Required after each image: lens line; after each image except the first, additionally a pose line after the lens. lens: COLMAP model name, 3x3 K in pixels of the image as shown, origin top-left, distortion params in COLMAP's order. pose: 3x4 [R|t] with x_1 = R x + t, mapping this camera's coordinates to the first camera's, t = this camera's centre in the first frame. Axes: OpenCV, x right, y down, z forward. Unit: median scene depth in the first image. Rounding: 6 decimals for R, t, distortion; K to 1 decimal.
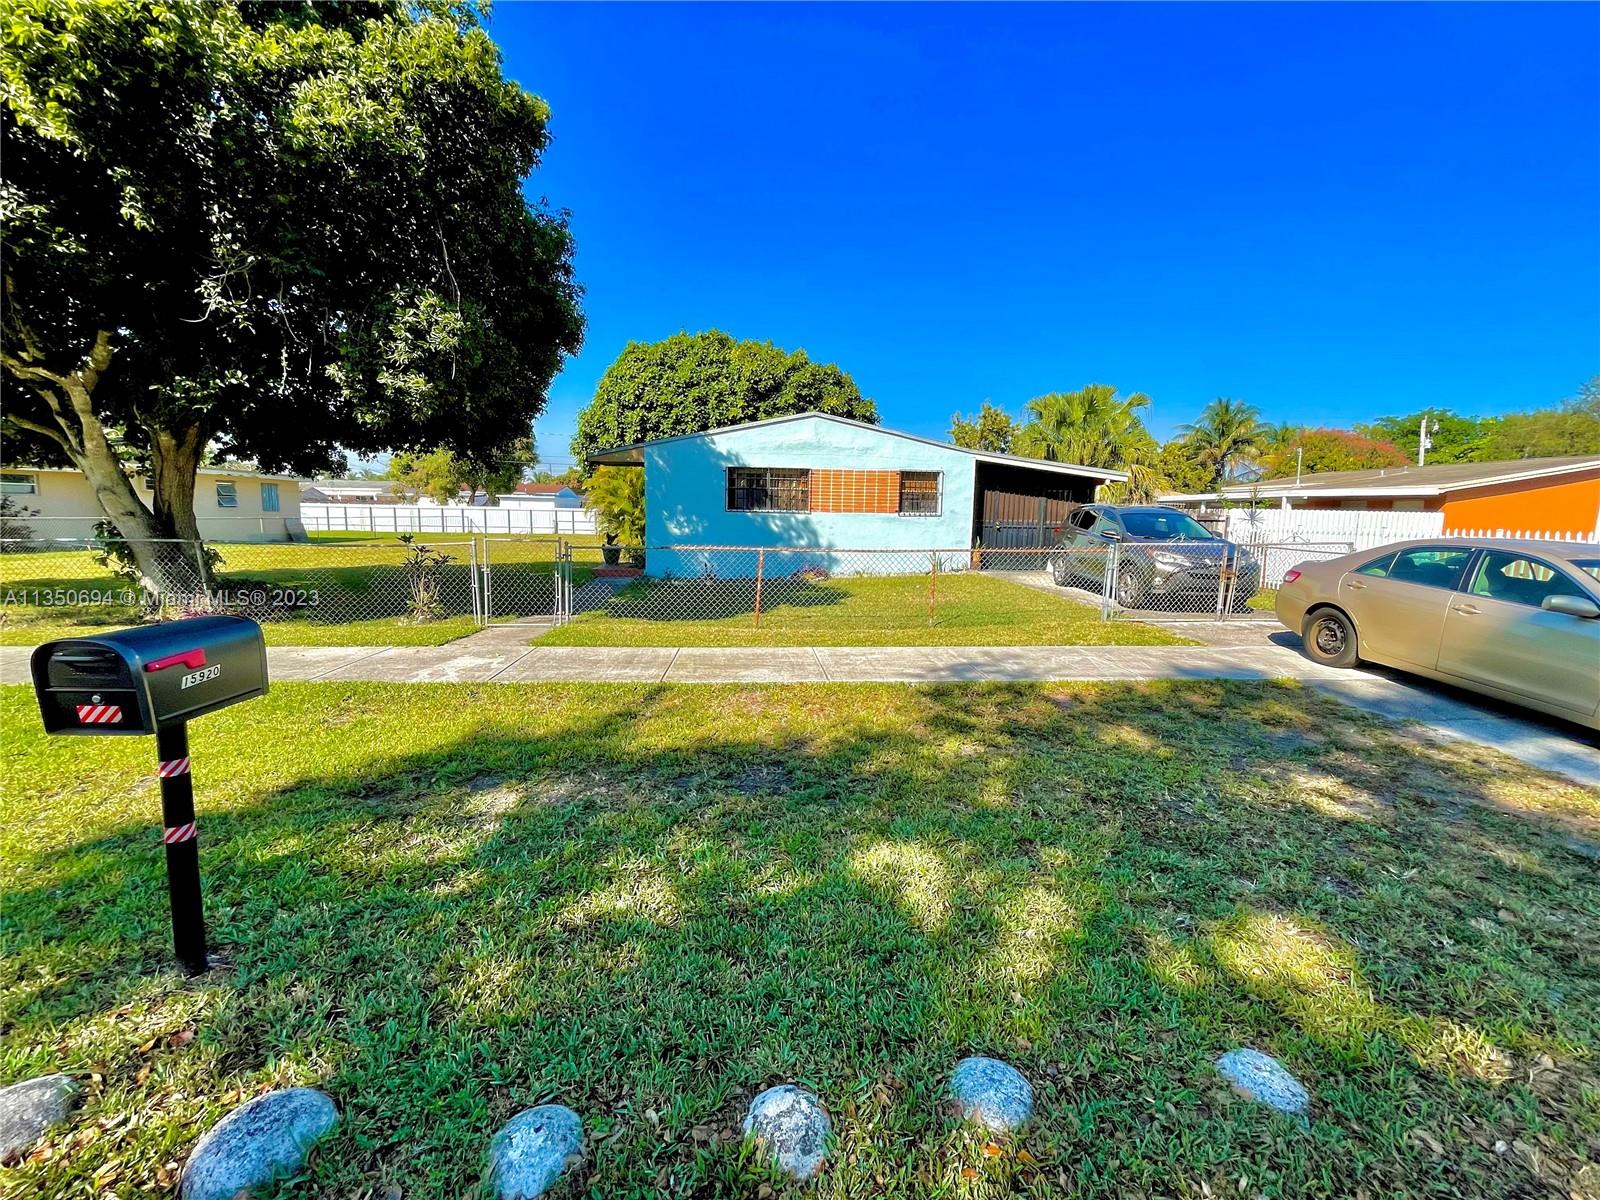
lens RADIAL K [[644.3, 0, 795.1], [0, 644.3, 596.7], [0, 0, 1]] dist [-0.006387, 0.001805]
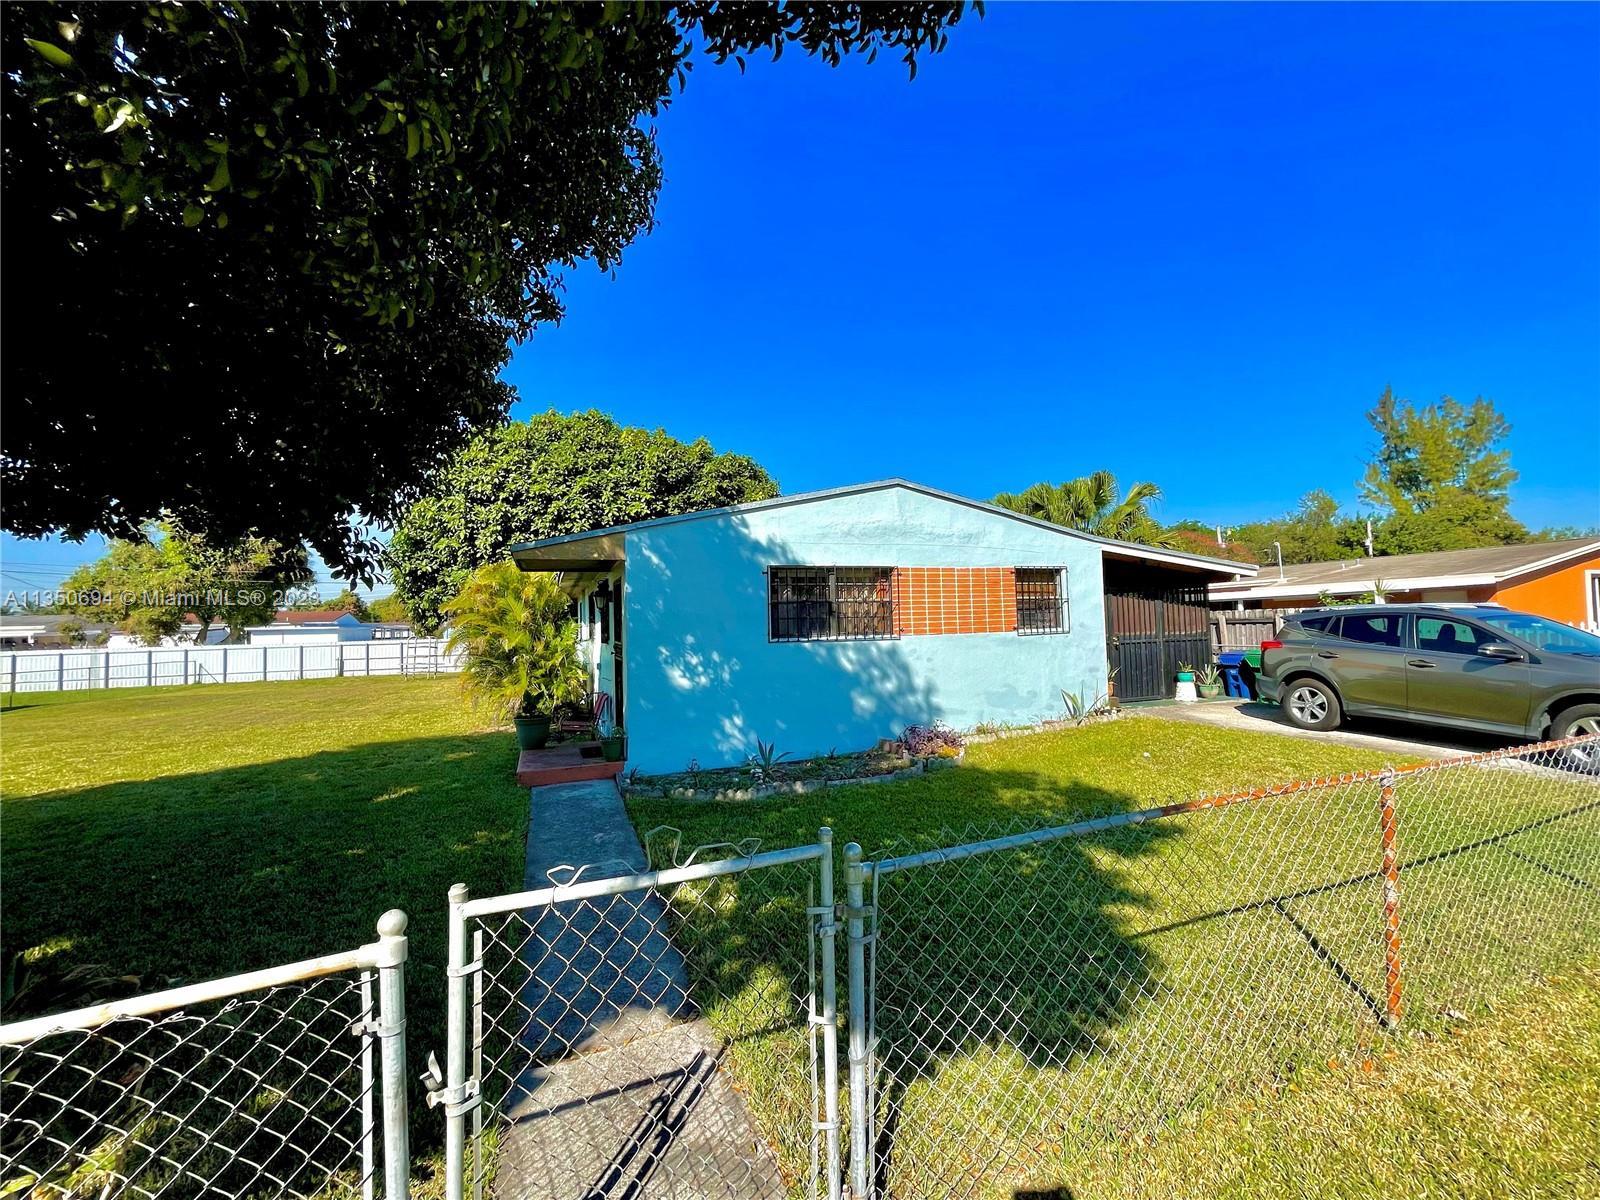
lens RADIAL K [[644.3, 0, 805.3], [0, 644.3, 604.8], [0, 0, 1]] dist [-0.006387, 0.001805]
pose [[0.955029, -0.035686, 0.294356, -0.185960], [0.083068, 0.985179, -0.150077, -0.058298], [-0.284638, 0.167779, 0.943839, 0.338789]]
